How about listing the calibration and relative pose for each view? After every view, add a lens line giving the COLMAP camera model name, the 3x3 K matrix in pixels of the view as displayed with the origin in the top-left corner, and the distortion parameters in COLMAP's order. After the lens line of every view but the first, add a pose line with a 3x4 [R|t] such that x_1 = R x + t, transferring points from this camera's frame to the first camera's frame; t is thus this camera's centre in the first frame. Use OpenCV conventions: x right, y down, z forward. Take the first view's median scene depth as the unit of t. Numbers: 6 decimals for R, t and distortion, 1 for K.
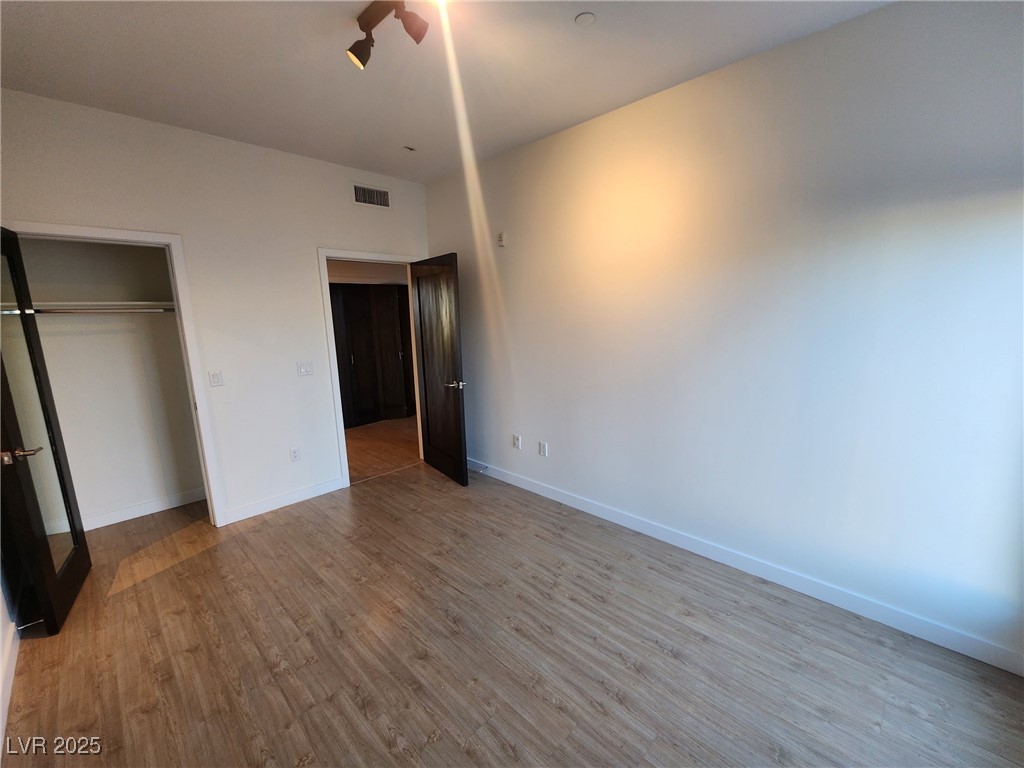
lens RADIAL K [[422.6, 0, 509.3], [0, 422.6, 388.7], [0, 0, 1]] dist [0.003126, -0.000064]
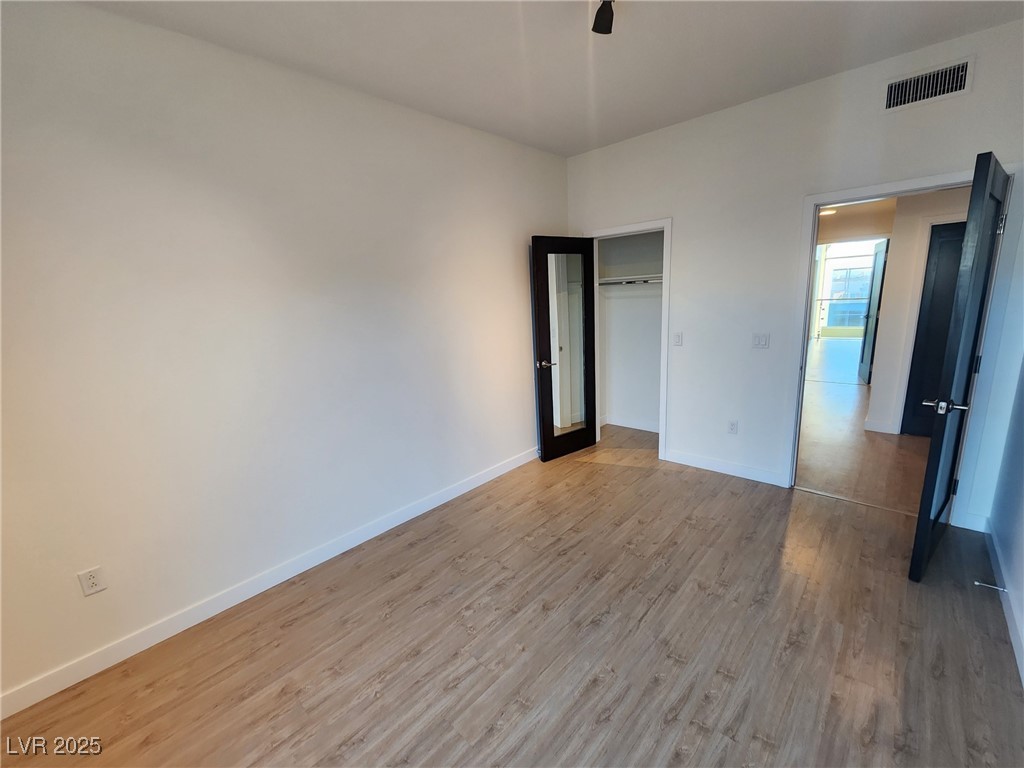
lens RADIAL K [[422.6, 0, 507.8], [0, 422.6, 383.8], [0, 0, 1]] dist [0.003126, -0.000064]
pose [[0.034525, 0.227387, -0.973192, 0.662250], [-0.128280, 0.966726, 0.221325, -0.147315], [0.991137, 0.117200, 0.062546, 0.688326]]
